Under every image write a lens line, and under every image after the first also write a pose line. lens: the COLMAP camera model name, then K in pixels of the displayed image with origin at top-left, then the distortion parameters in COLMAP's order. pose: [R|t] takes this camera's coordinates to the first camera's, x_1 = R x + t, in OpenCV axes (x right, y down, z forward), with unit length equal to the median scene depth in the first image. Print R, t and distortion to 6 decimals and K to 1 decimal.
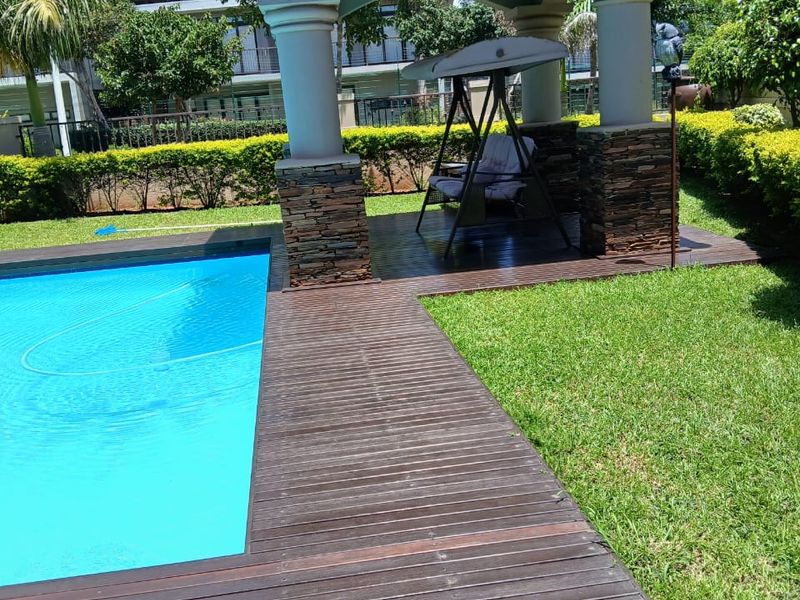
lens RADIAL K [[820.4, 0, 400.0], [0, 820.4, 300.0], [0, 0, 1]] dist [0.121411, -0.296998]
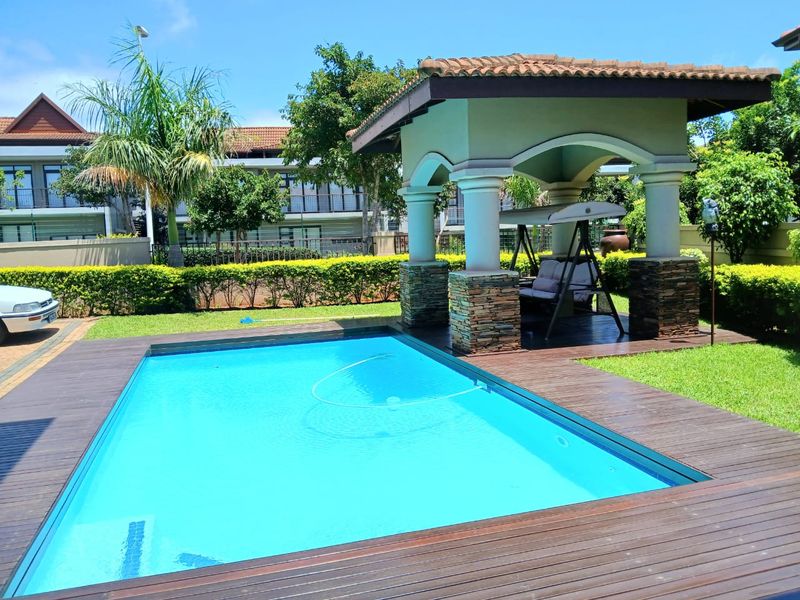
lens RADIAL K [[616.9, 0, 400.0], [0, 616.9, 300.0], [0, 0, 1]] dist [0.048864, -0.004790]
pose [[0.985628, 0.026548, 0.166829, -0.250695], [-0.002819, 0.990021, -0.140893, 0.025268], [-0.168904, 0.138398, 0.975868, -0.052316]]
